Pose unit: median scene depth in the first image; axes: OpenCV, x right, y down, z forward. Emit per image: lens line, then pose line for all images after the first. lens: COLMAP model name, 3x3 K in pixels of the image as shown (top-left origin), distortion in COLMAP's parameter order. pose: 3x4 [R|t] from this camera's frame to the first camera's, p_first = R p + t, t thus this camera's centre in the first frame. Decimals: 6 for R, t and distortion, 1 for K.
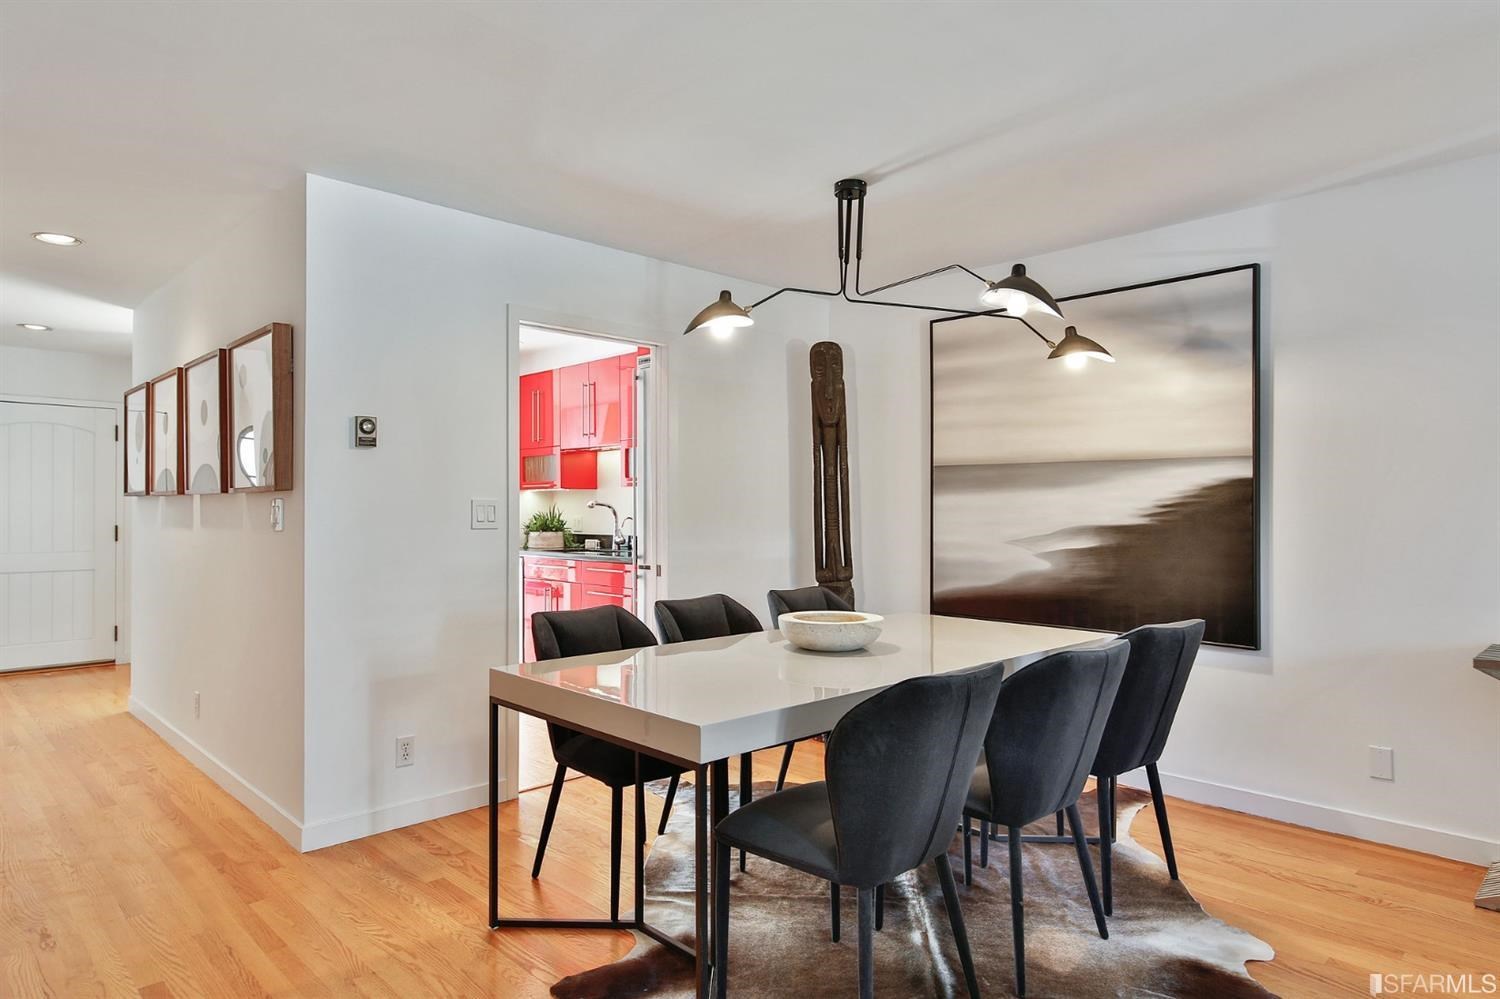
lens RADIAL K [[886.9, 0, 743.4], [0, 886.9, 507.0], [0, 0, 1]] dist [0.014905, 0.001833]
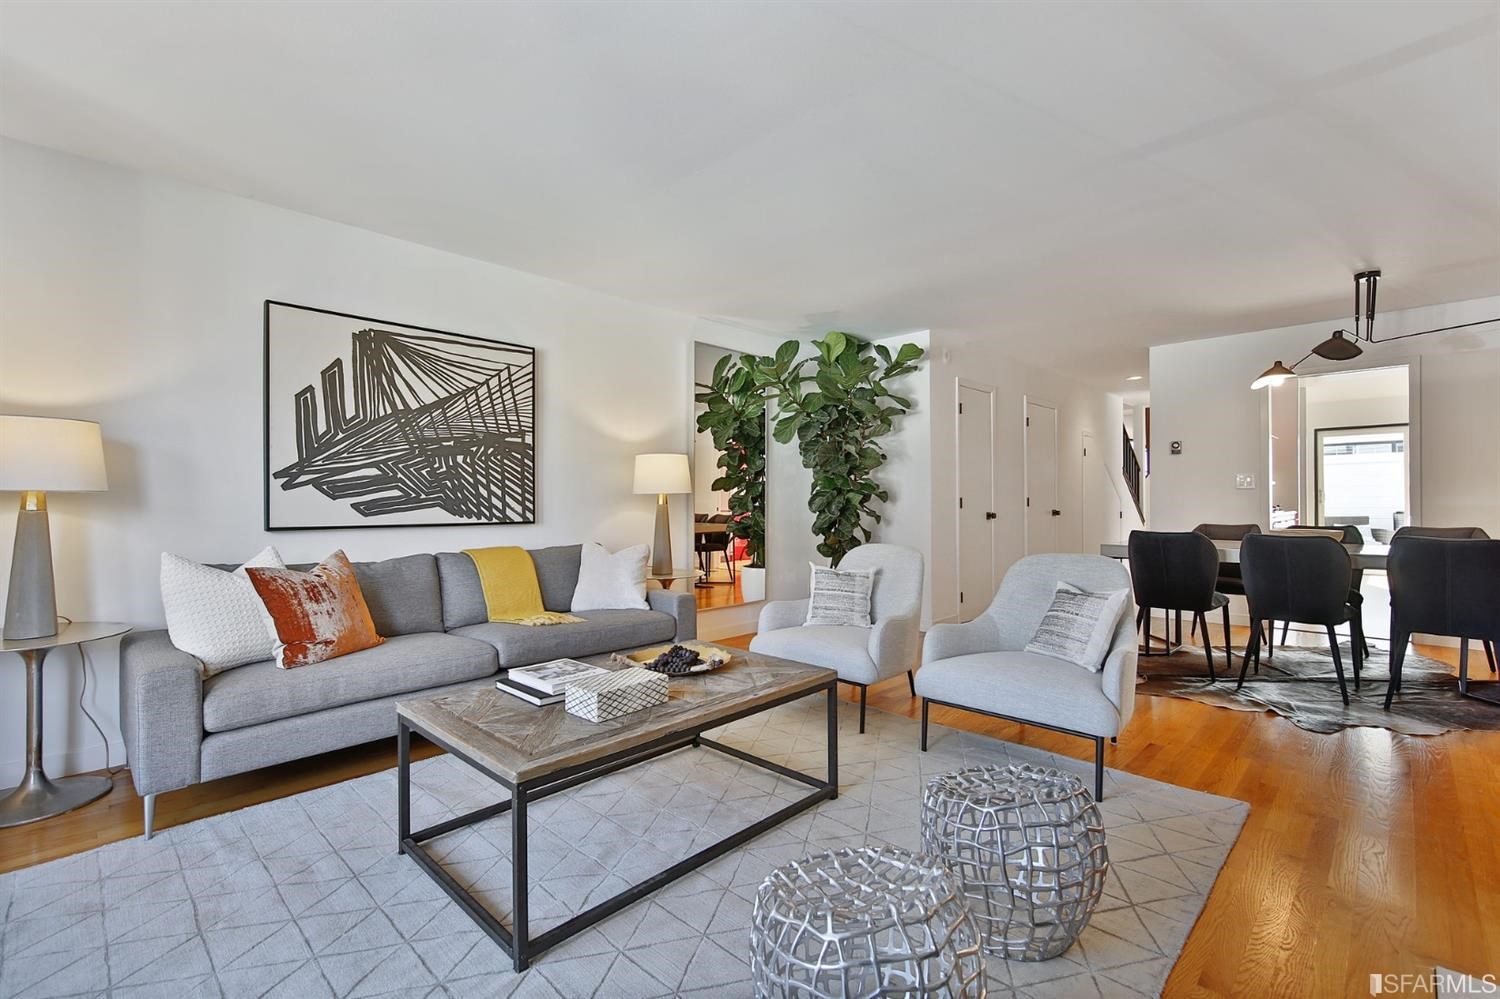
lens RADIAL K [[658.2, 0, 755.1], [0, 658.2, 500.0], [0, 0, 1]] dist [0.009897, -0.001074]
pose [[0.034716, -0.002145, -0.999395, 0.985178], [0.008879, 0.999959, -0.001838, 0.036715], [0.999358, -0.008810, 0.034734, -0.136270]]
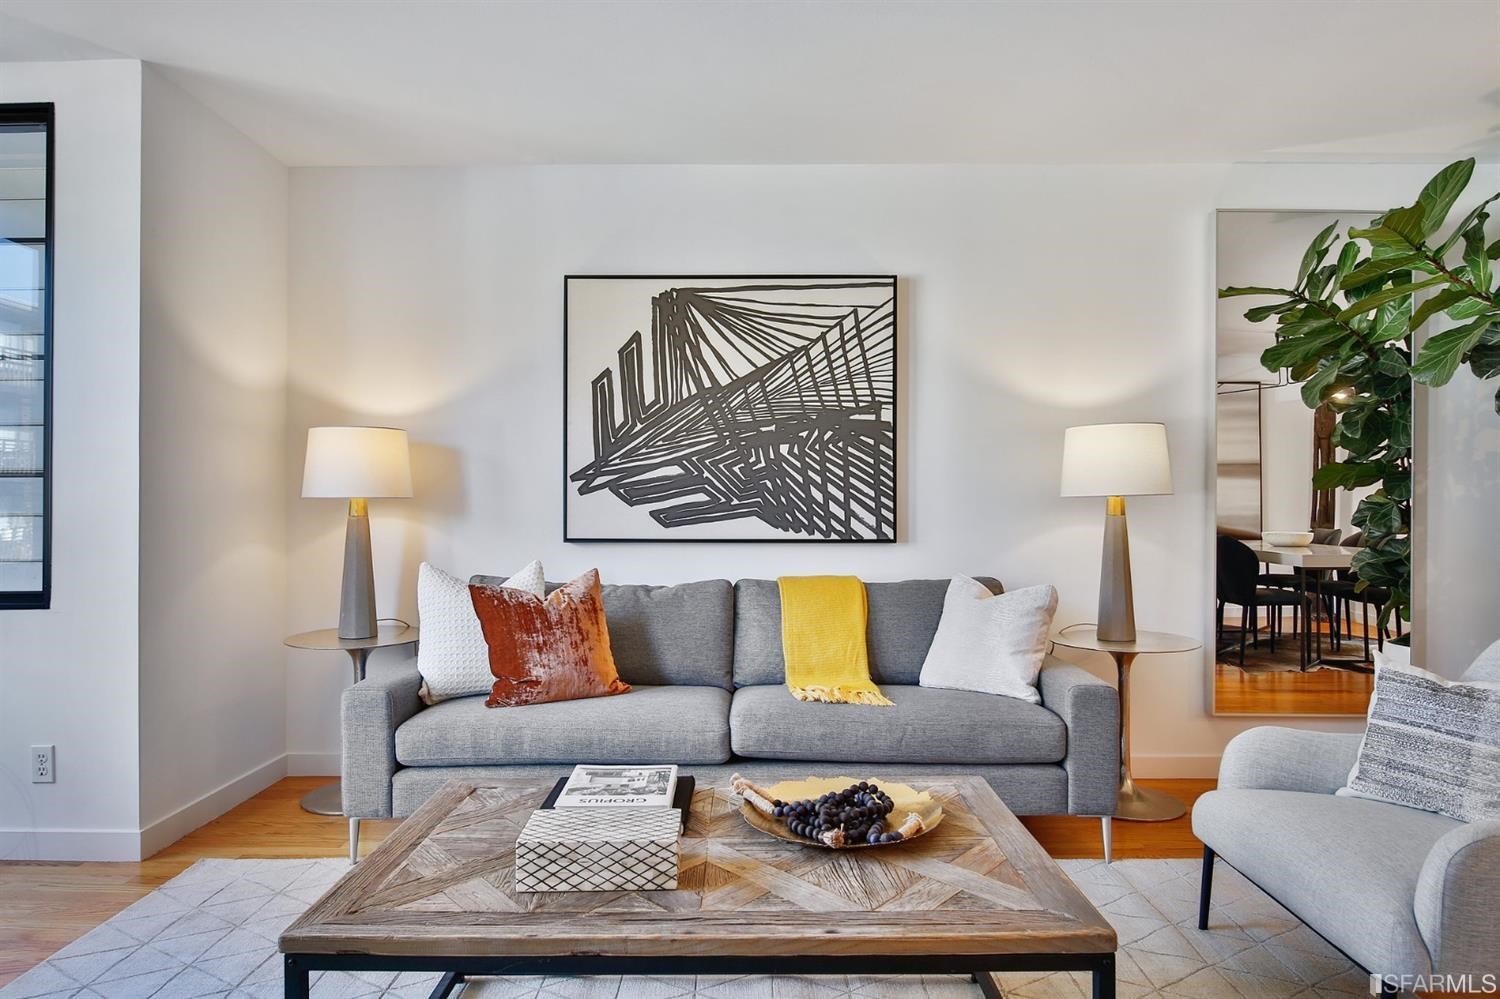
lens RADIAL K [[909.2, 0, 756.3], [0, 909.2, 504.4], [0, 0, 1]] dist [-0.005383, 0.004202]
pose [[-0.696112, -0.002364, -0.717929, 0.748207], [0.003669, 0.999970, -0.006850, 0.035333], [0.717924, -0.007403, -0.696082, 0.072313]]
